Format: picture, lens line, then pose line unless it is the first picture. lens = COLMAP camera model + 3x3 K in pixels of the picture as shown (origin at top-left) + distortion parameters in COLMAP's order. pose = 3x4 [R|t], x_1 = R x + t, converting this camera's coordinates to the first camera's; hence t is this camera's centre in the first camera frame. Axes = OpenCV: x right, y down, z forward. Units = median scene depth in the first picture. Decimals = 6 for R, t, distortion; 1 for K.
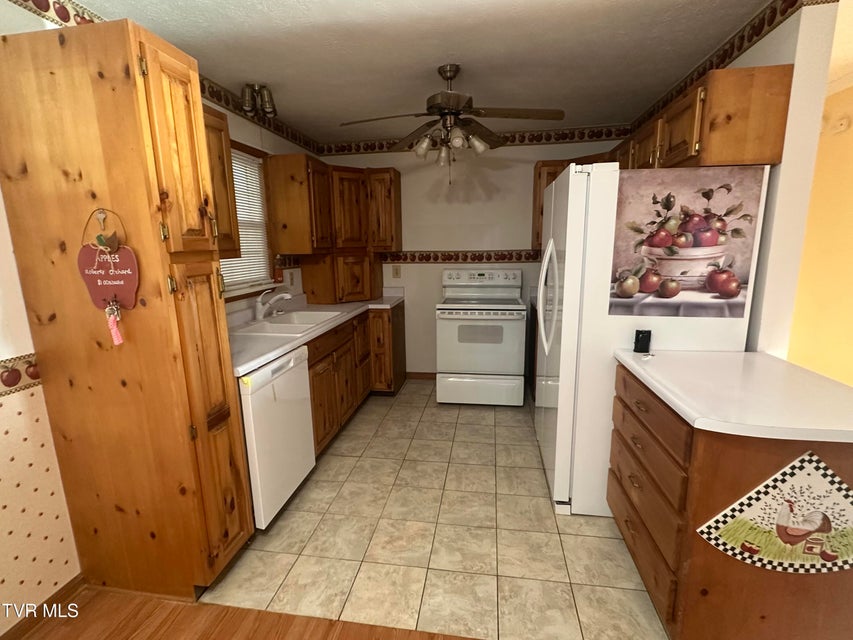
lens RADIAL K [[406.1, 0, 425.6], [0, 406.1, 322.8], [0, 0, 1]] dist [-0.000953, -0.000075]
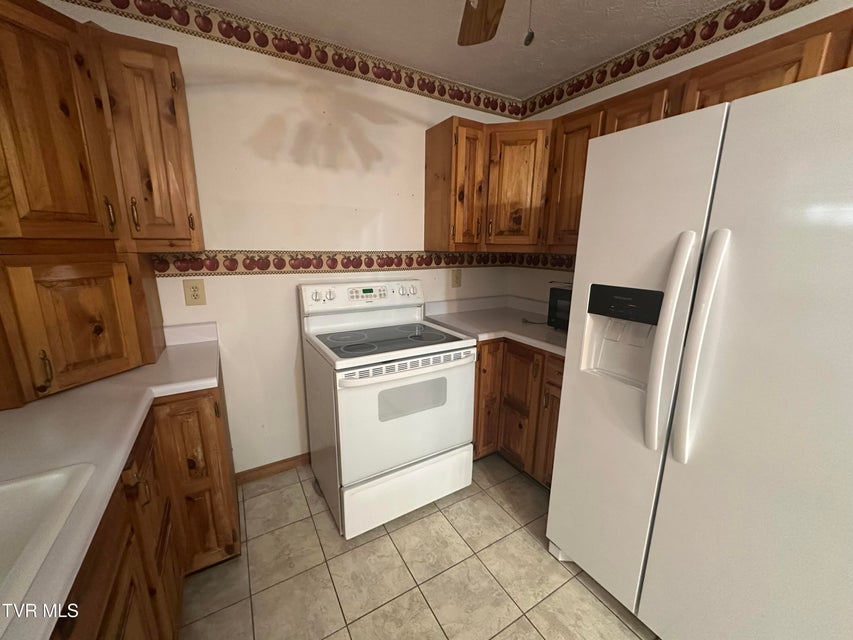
lens RADIAL K [[338.9, 0, 427.7], [0, 338.9, 320.2], [0, 0, 1]] dist [-0.001693, -0.000381]
pose [[0.772783, -0.114558, 0.624246, -0.123730], [0.097857, 0.993320, 0.061147, -0.098442], [-0.627081, 0.013834, 0.778831, 0.551918]]
